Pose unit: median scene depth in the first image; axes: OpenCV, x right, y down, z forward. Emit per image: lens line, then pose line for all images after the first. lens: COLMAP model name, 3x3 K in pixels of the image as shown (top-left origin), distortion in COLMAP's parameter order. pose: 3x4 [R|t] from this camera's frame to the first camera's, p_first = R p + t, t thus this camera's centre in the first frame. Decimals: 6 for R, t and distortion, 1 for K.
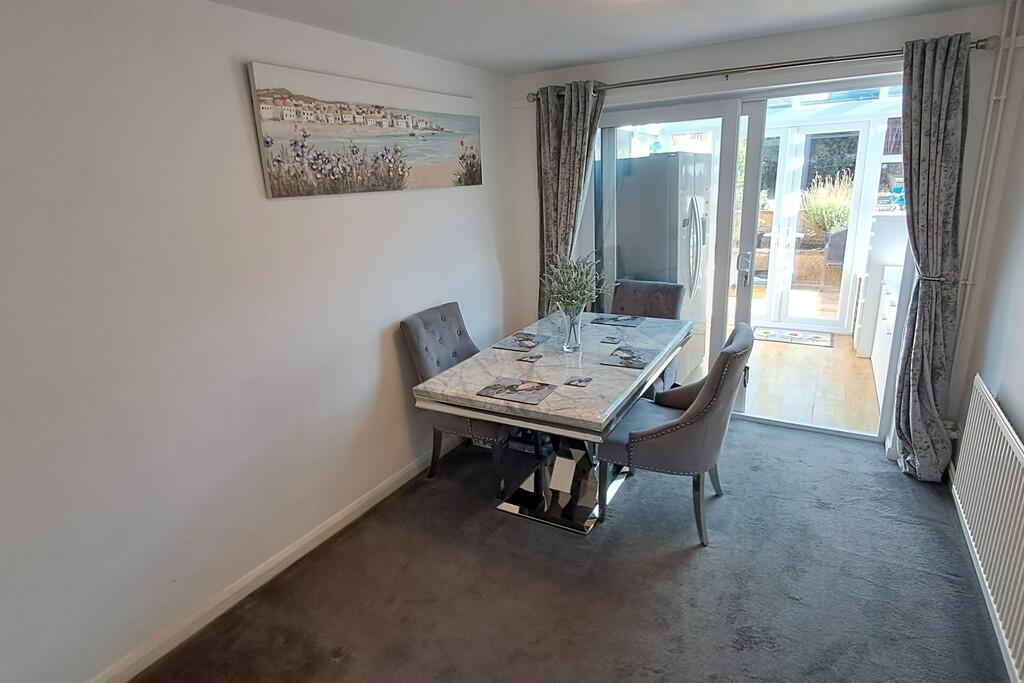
lens RADIAL K [[561.8, 0, 512.0], [0, 561.8, 341.5], [0, 0, 1]] dist [0.003071, 0.000700]
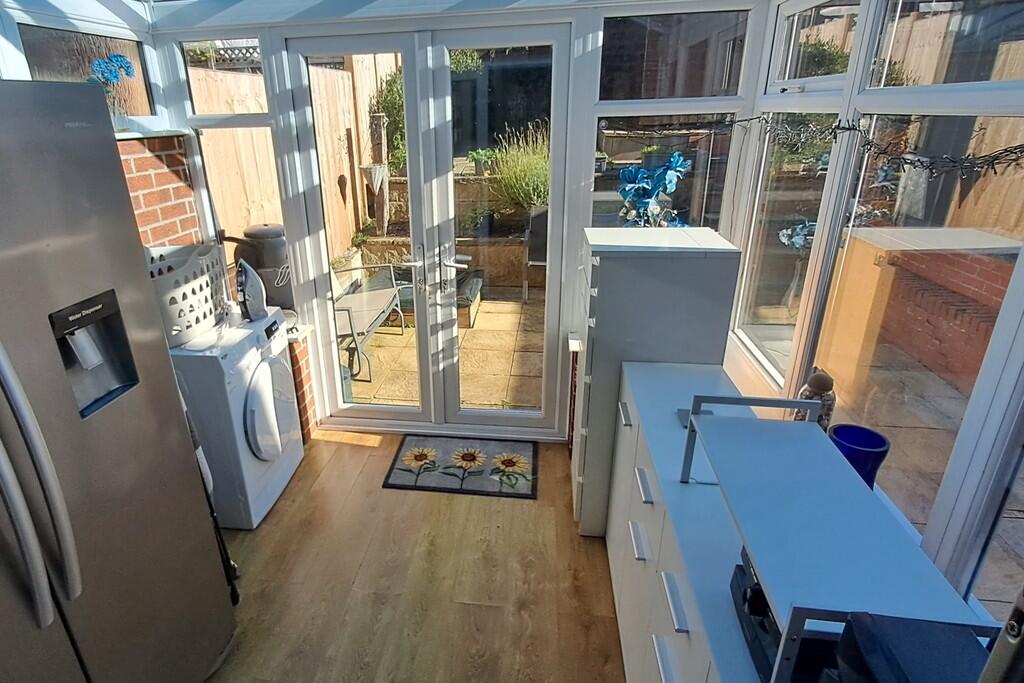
lens RADIAL K [[561.8, 0, 512.0], [0, 561.8, 341.5], [0, 0, 1]] dist [0.003071, 0.000700]
pose [[0.897601, -0.118107, 0.424691, 0.259394], [0.077497, 0.990713, 0.111726, -0.132482], [-0.433942, -0.067373, 0.898418, 0.416125]]
